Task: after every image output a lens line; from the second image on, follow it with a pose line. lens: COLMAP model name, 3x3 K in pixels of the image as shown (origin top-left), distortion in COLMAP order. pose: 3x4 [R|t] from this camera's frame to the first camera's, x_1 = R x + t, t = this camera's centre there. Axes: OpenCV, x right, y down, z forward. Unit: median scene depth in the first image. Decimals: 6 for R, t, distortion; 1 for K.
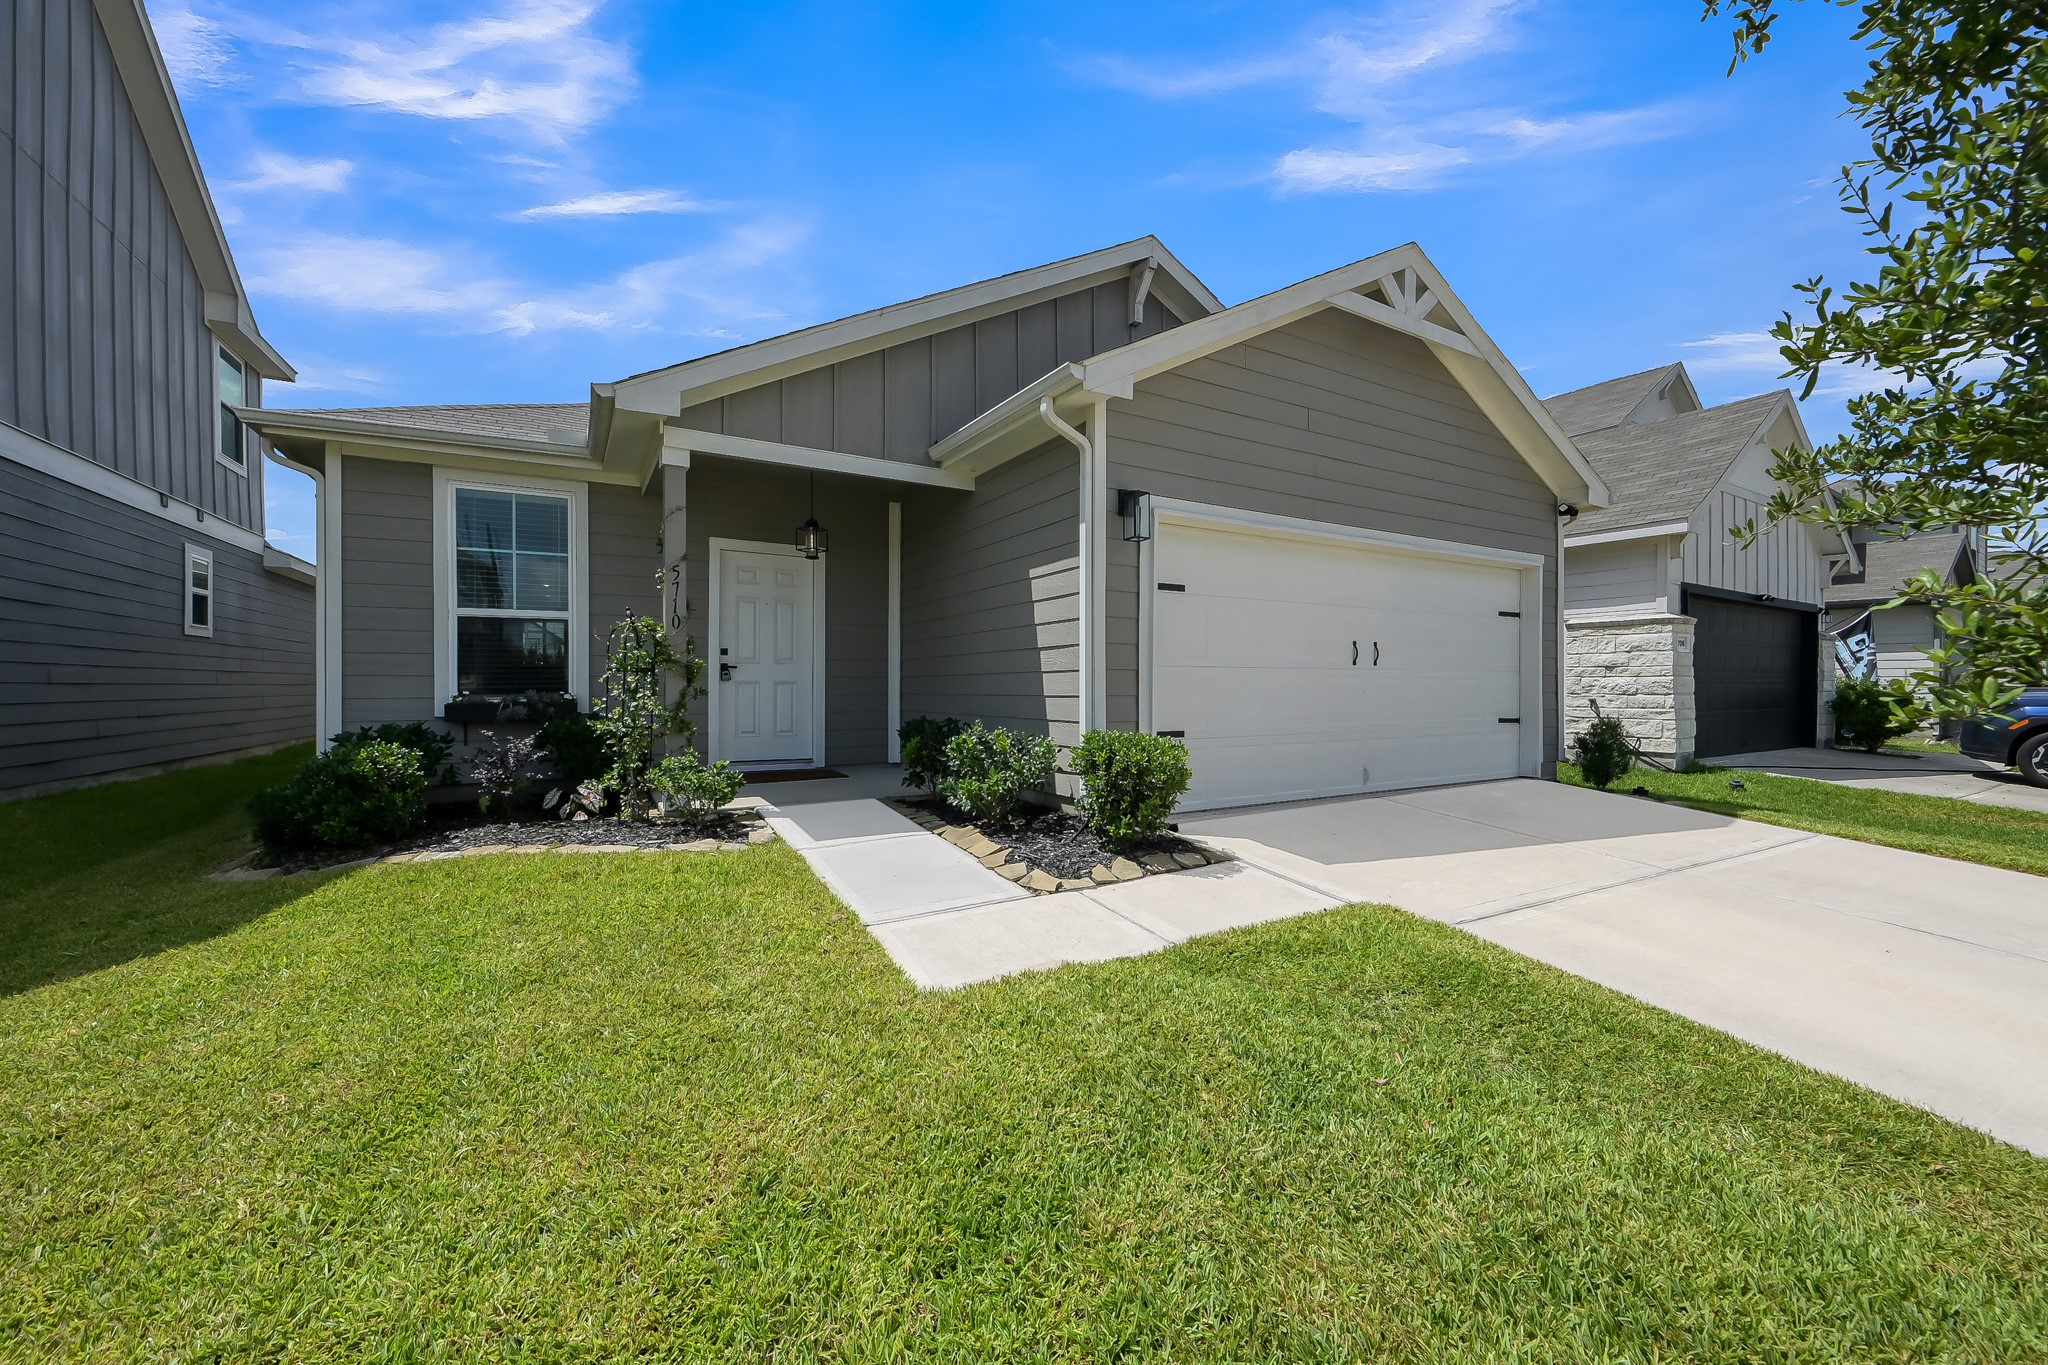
lens RADIAL K [[822.1, 0, 1020.3], [0, 822.1, 681.2], [0, 0, 1]] dist [0.000857, -0.000024]
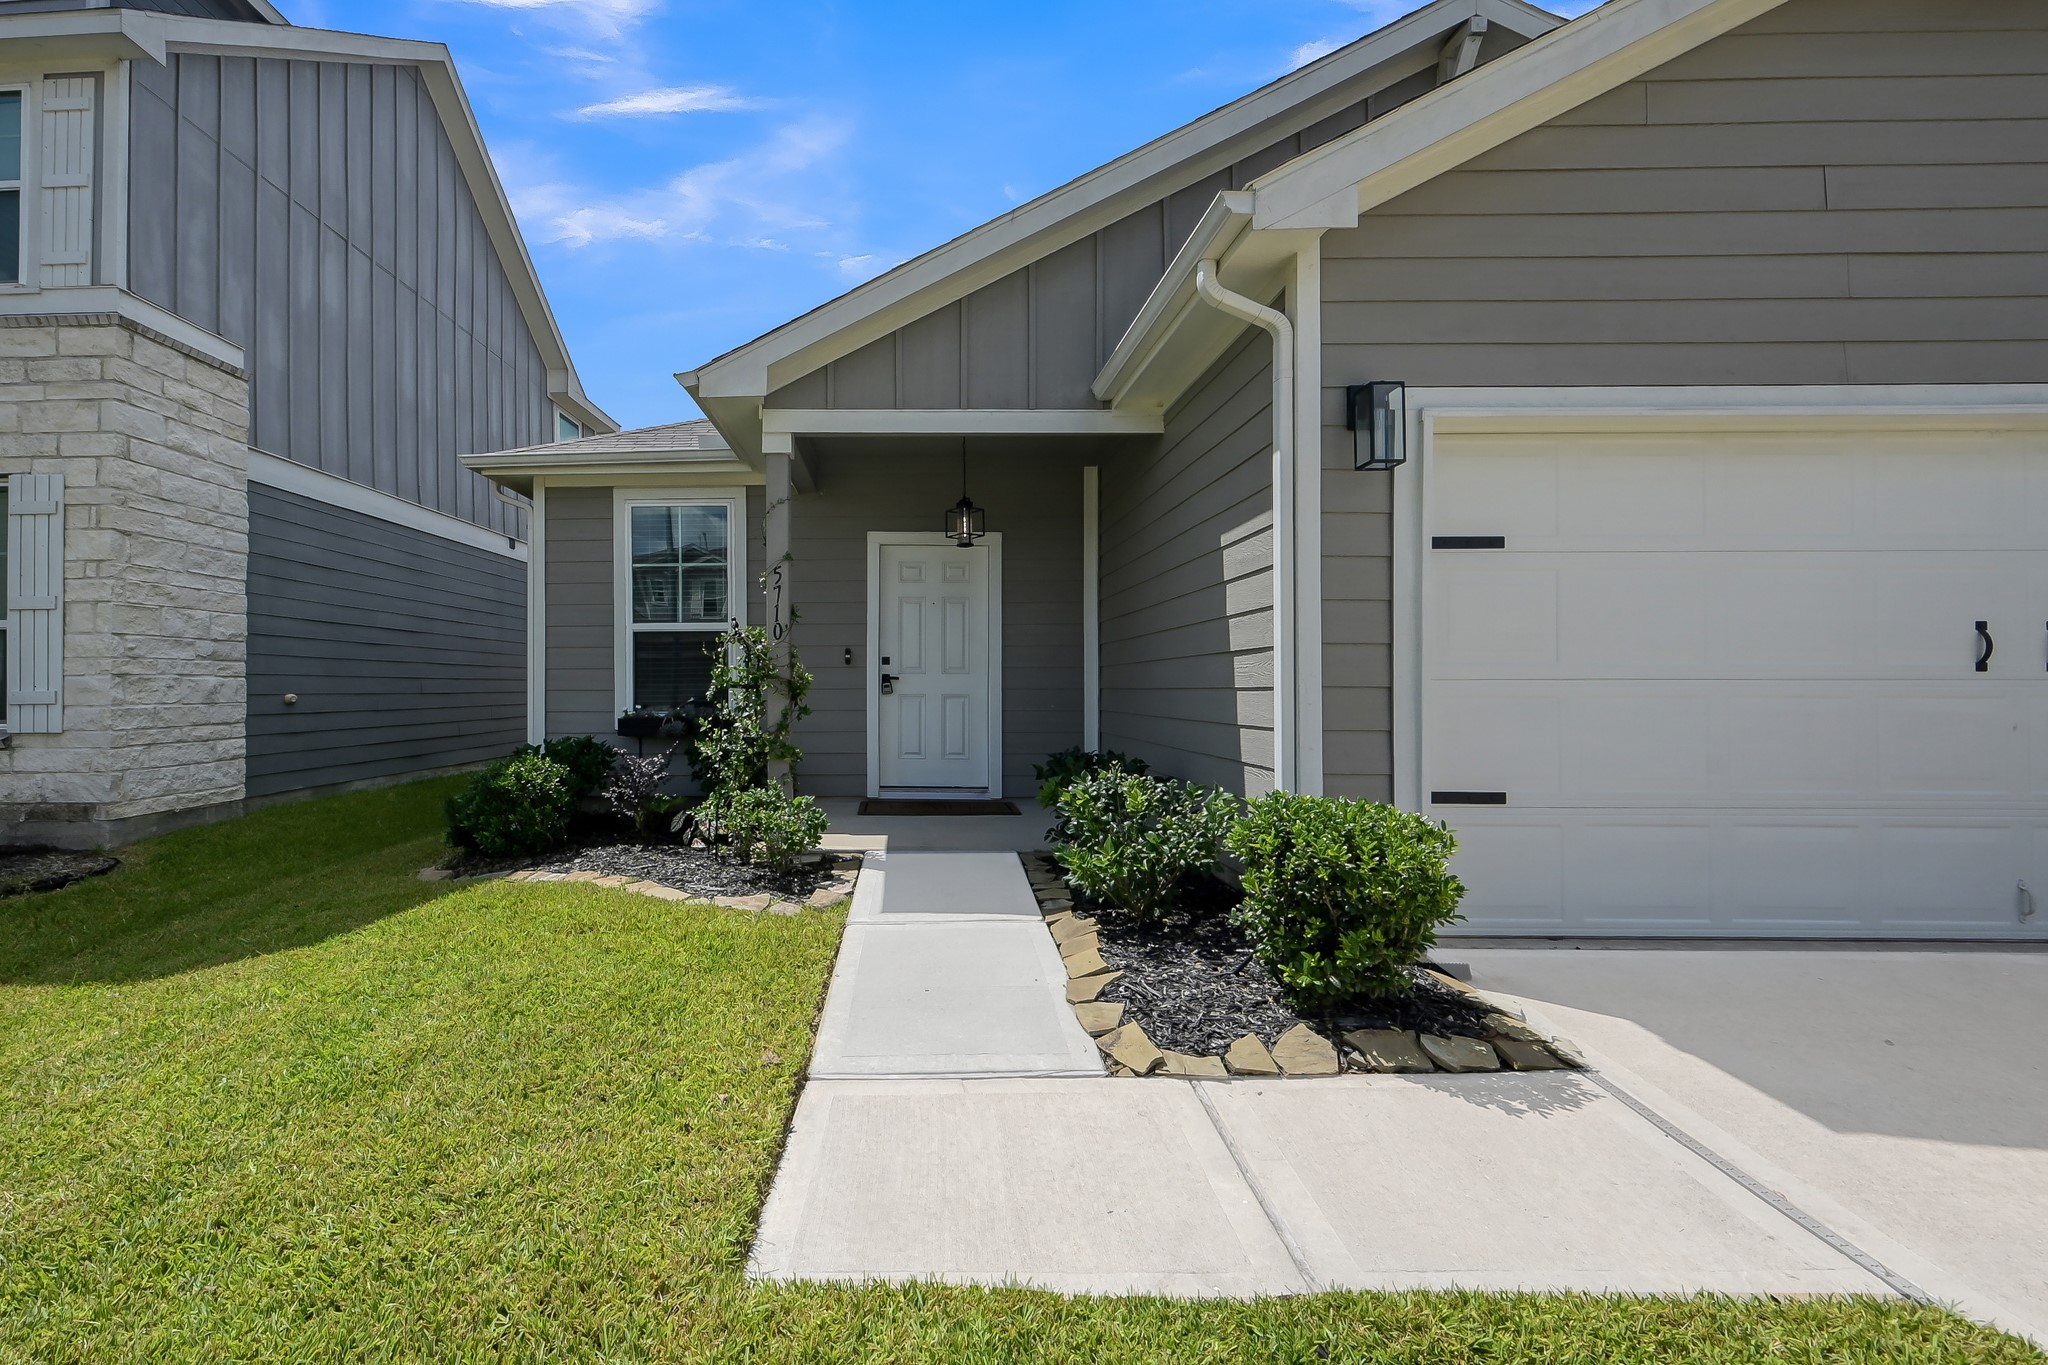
lens RADIAL K [[782.1, 0, 1032.3], [0, 782.1, 656.0], [0, 0, 1]] dist [0.002206, 0.000192]
pose [[0.846882, -0.010429, -0.531679, 0.251174], [0.003208, 0.999890, -0.014504, -0.032737], [0.531771, 0.010578, 0.846822, 0.437301]]
